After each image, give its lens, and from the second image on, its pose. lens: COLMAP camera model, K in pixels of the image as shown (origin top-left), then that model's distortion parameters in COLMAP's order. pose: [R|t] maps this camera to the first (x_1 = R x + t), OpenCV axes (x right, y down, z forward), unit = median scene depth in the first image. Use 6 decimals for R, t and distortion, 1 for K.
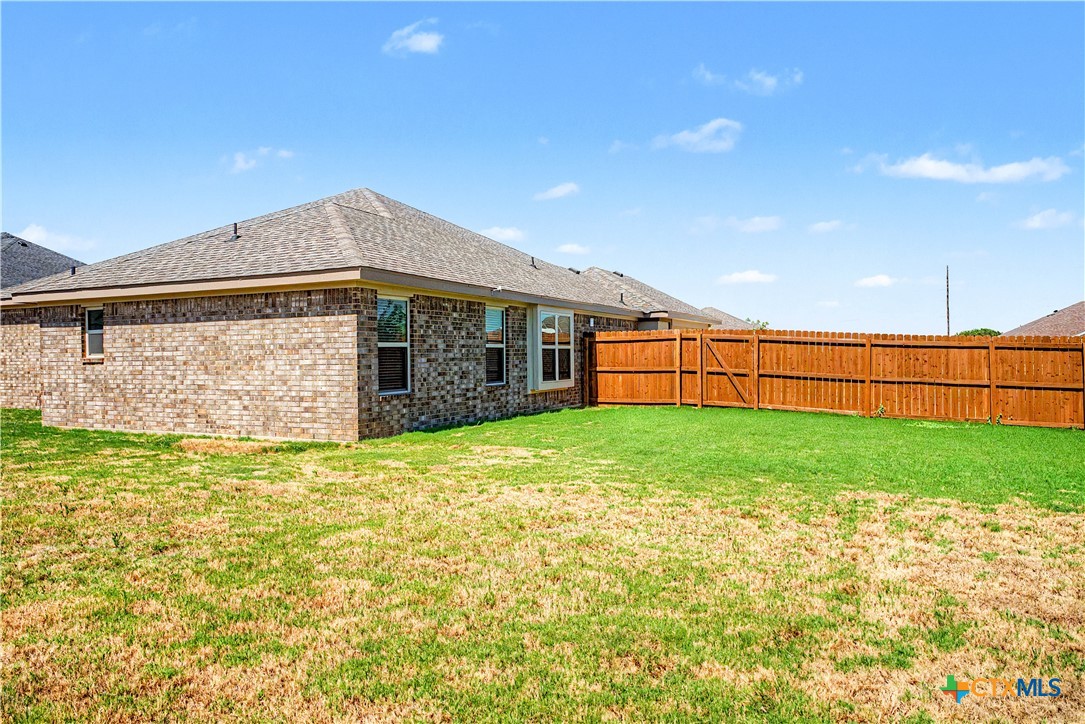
lens RADIAL K [[773.0, 0, 542.1], [0, 773.0, 360.9], [0, 0, 1]] dist [0.004010, -0.005114]
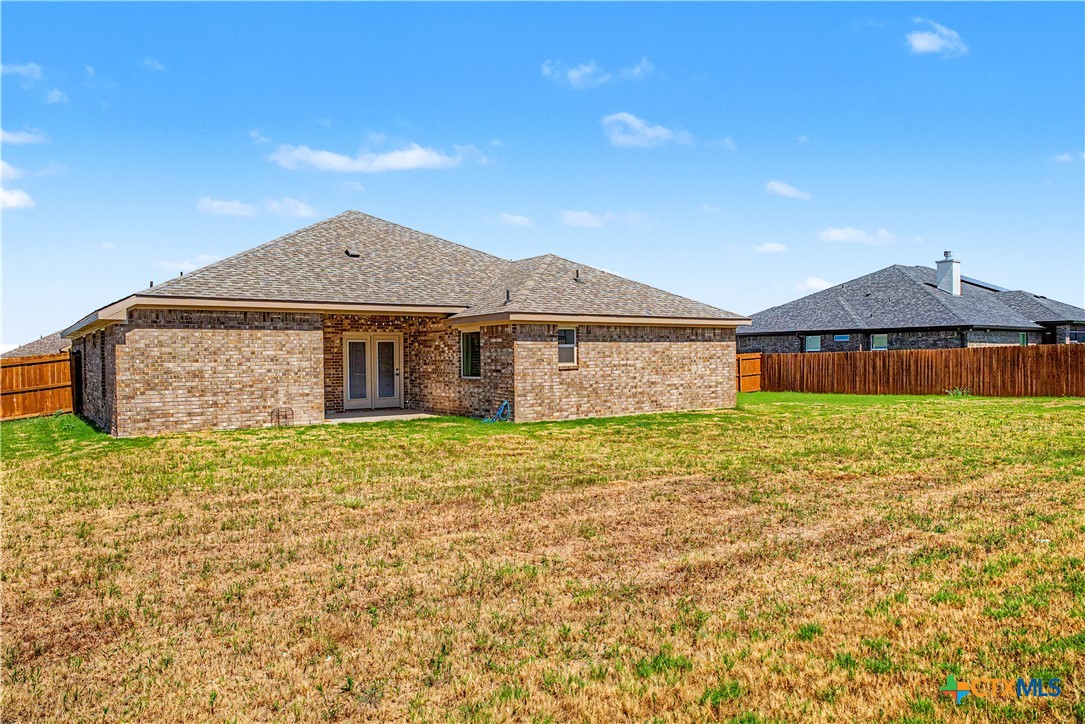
lens RADIAL K [[773.0, 0, 542.2], [0, 773.0, 363.2], [0, 0, 1]] dist [0.004010, -0.005114]
pose [[0.456239, -0.002338, 0.889854, -1.891251], [0.013910, 0.999893, -0.004505, -0.002779], [-0.889749, 0.014433, 0.456222, 0.462903]]
